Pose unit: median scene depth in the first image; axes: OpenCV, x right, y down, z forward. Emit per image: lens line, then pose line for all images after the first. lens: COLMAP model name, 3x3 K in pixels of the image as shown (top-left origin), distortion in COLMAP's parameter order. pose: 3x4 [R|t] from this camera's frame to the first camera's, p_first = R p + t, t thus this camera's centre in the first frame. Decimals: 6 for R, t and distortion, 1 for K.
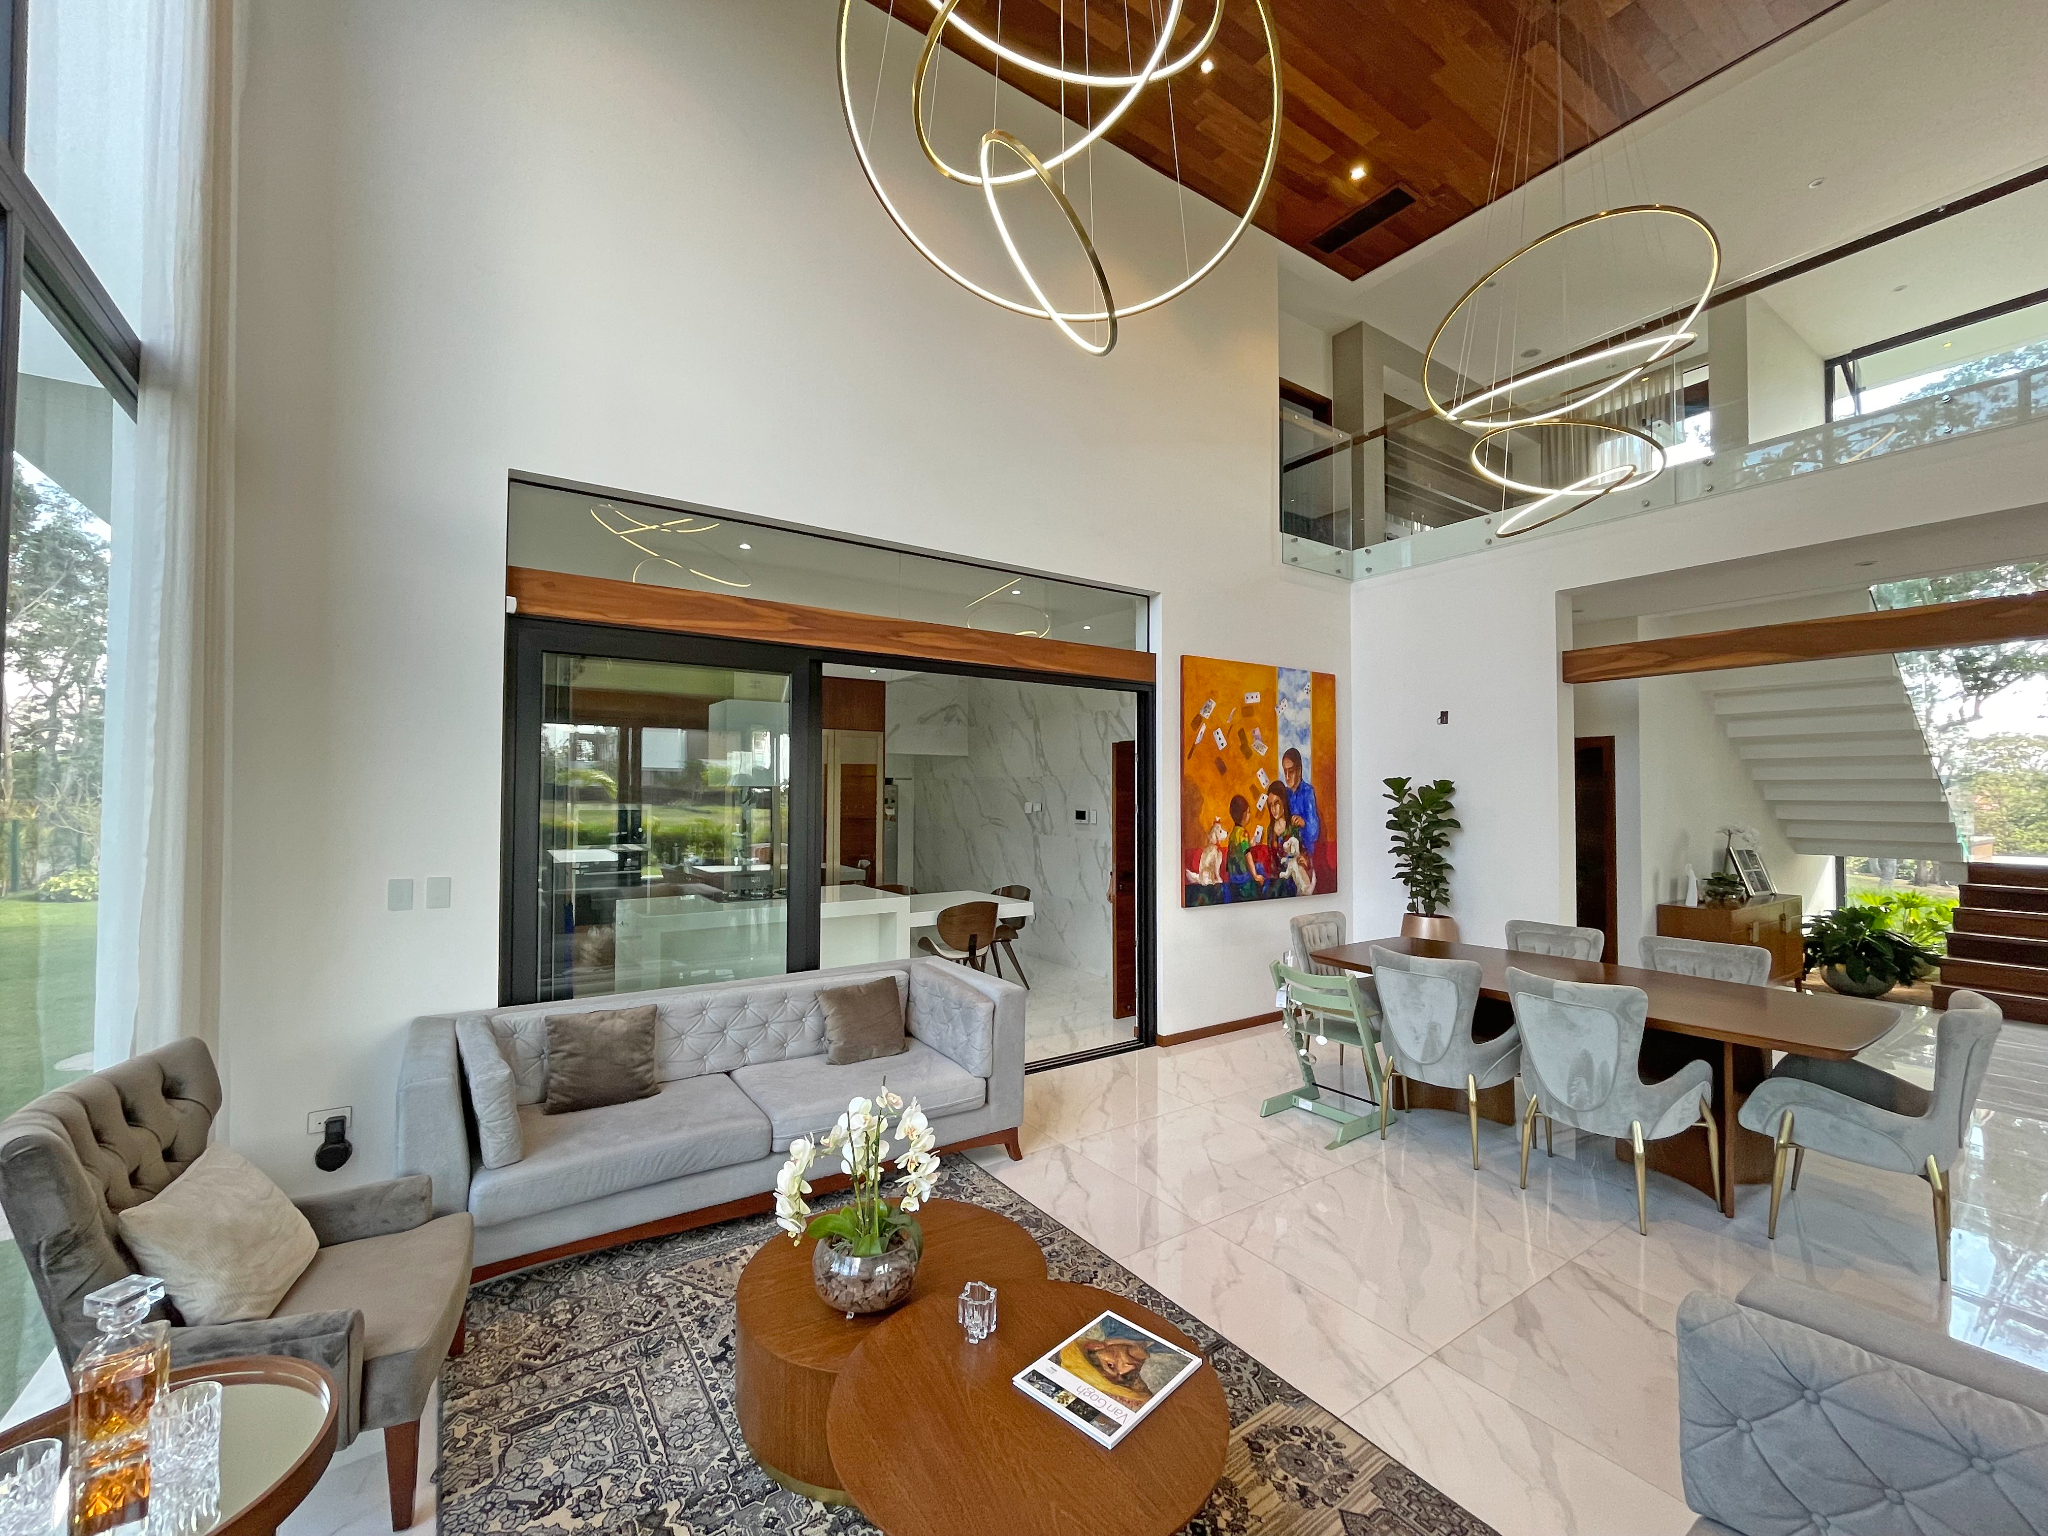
lens RADIAL K [[830.9, 0, 1031.5], [0, 830.9, 776.8], [0, 0, 1]] dist [0.000856, 0.000073]
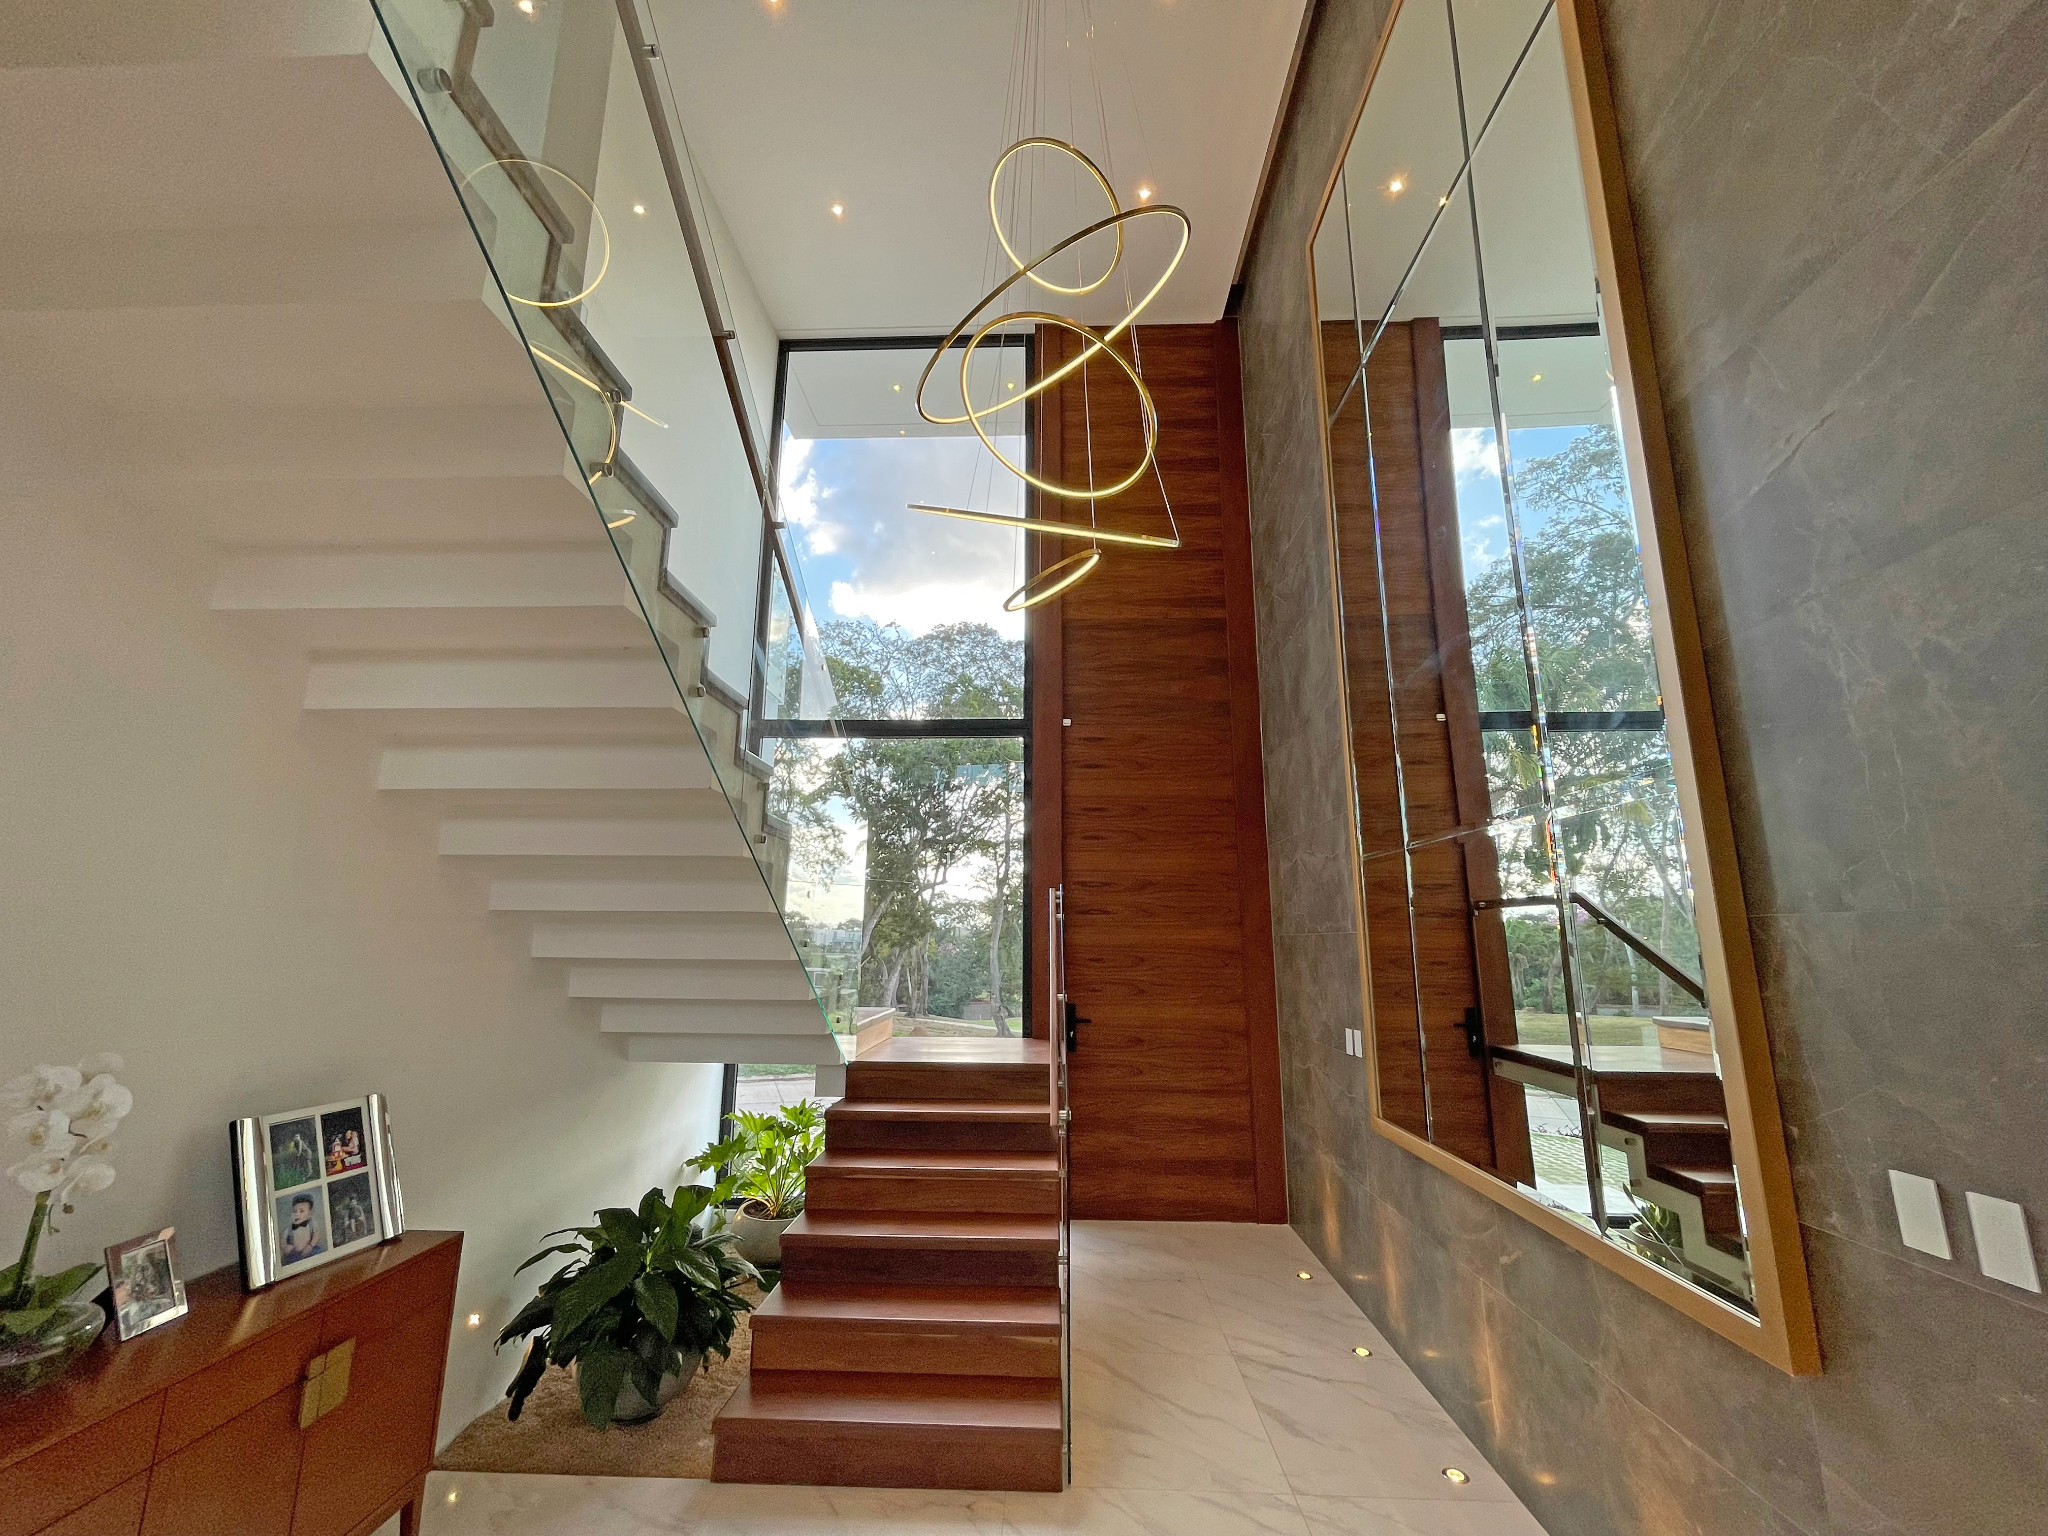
lens RADIAL K [[839.7, 0, 1018.4], [0, 839.7, 768.0], [0, 0, 1]] dist [0.002348, 0.000514]
pose [[0.592824, 0.160733, 0.789129, 0.729190], [-0.018308, 0.982317, -0.186329, 0.014085], [-0.805124, 0.096013, 0.585284, 0.568765]]
